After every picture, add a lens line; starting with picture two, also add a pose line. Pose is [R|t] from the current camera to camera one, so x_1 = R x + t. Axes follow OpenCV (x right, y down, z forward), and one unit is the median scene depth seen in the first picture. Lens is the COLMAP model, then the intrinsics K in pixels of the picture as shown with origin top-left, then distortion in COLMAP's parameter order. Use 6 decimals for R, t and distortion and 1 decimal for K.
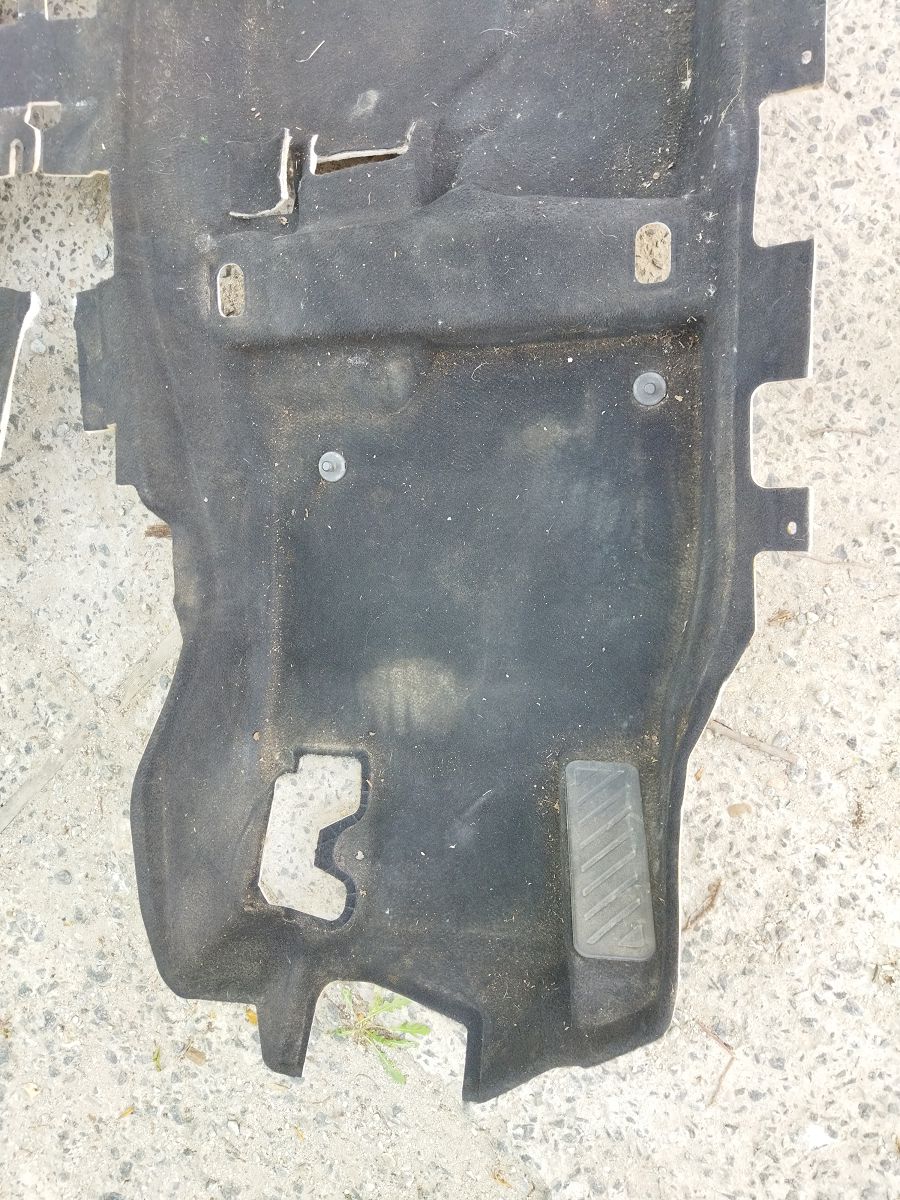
lens RADIAL K [[922.7, 0, 454.5], [0, 922.7, 619.7], [0, 0, 1]] dist [0.061599, -0.114790]
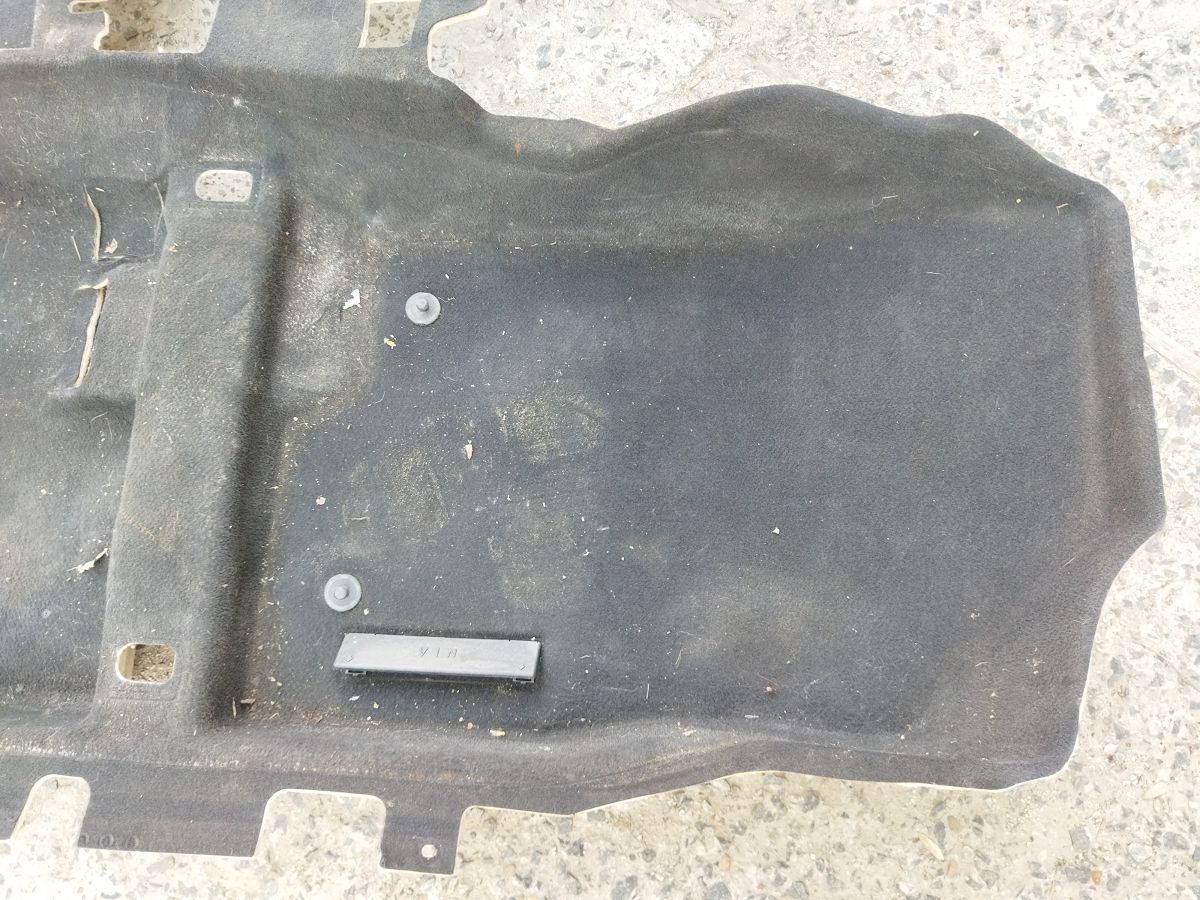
lens RADIAL K [[922.7, 0, 618.0], [0, 922.7, 443.3], [0, 0, 1]] dist [0.061599, -0.114790]
pose [[-0.055631, -0.903494, 0.424974, -1.265394], [0.989969, -0.105276, -0.094225, 0.043065], [0.129871, 0.415469, 0.900288, 0.445164]]
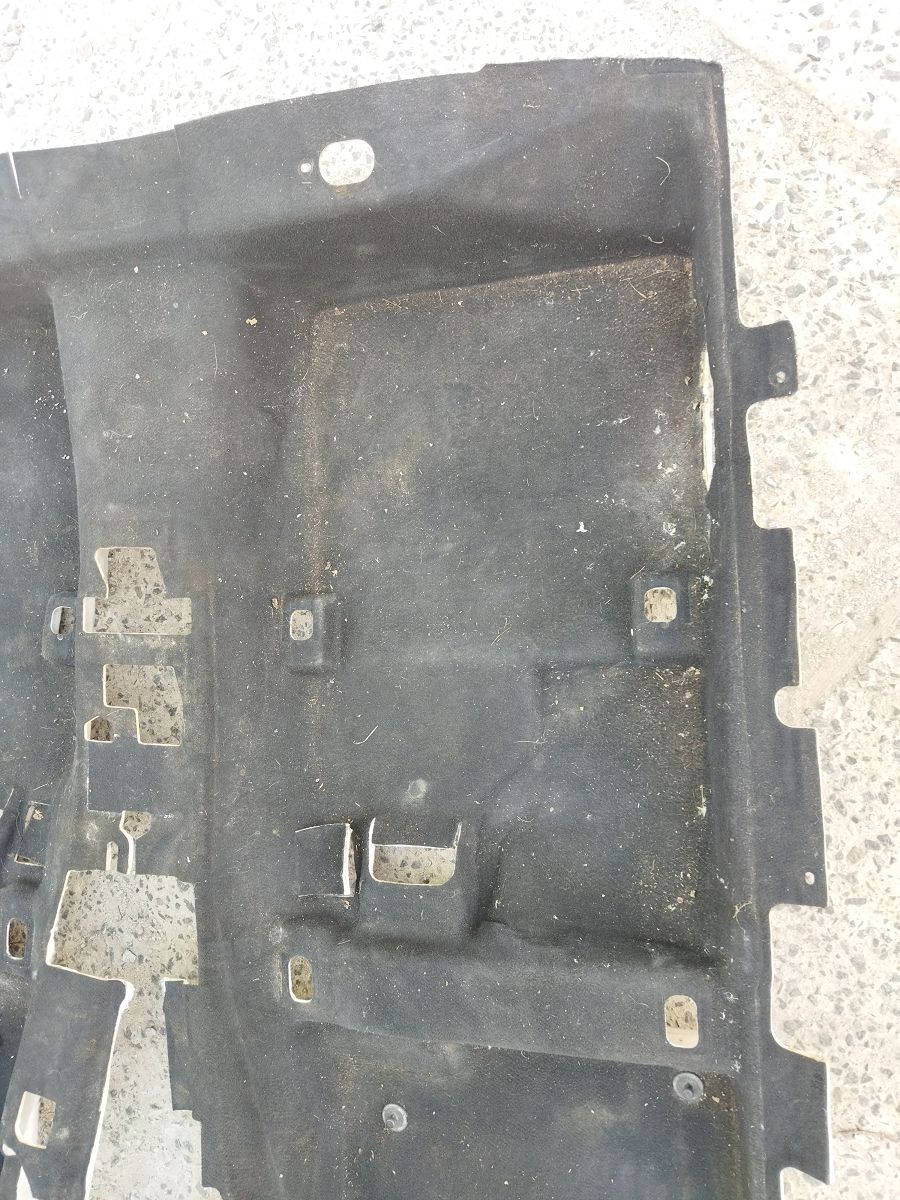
lens RADIAL K [[922.7, 0, 450.9], [0, 922.7, 590.0], [0, 0, 1]] dist [0.061599, -0.114790]
pose [[0.996713, -0.046329, -0.066467, 0.034040], [0.037880, 0.991662, -0.123173, -0.671400], [0.071619, 0.120250, 0.990157, -0.145076]]
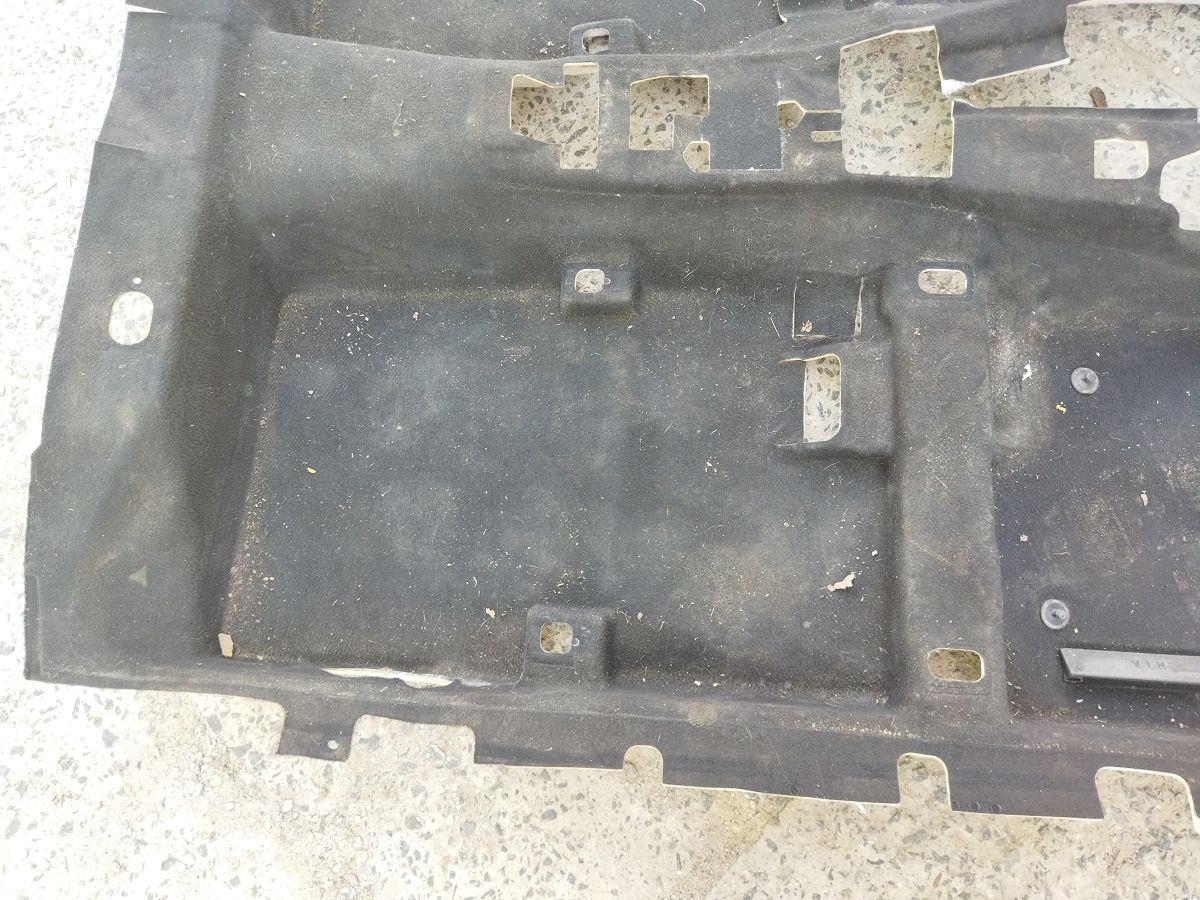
lens RADIAL K [[922.7, 0, 591.6], [0, 922.7, 438.5], [0, 0, 1]] dist [0.061599, -0.114790]
pose [[-0.018594, -0.880202, 0.474236, -1.324541], [0.986960, -0.092009, -0.132077, -0.667024], [0.159888, 0.465596, 0.870435, 0.154113]]
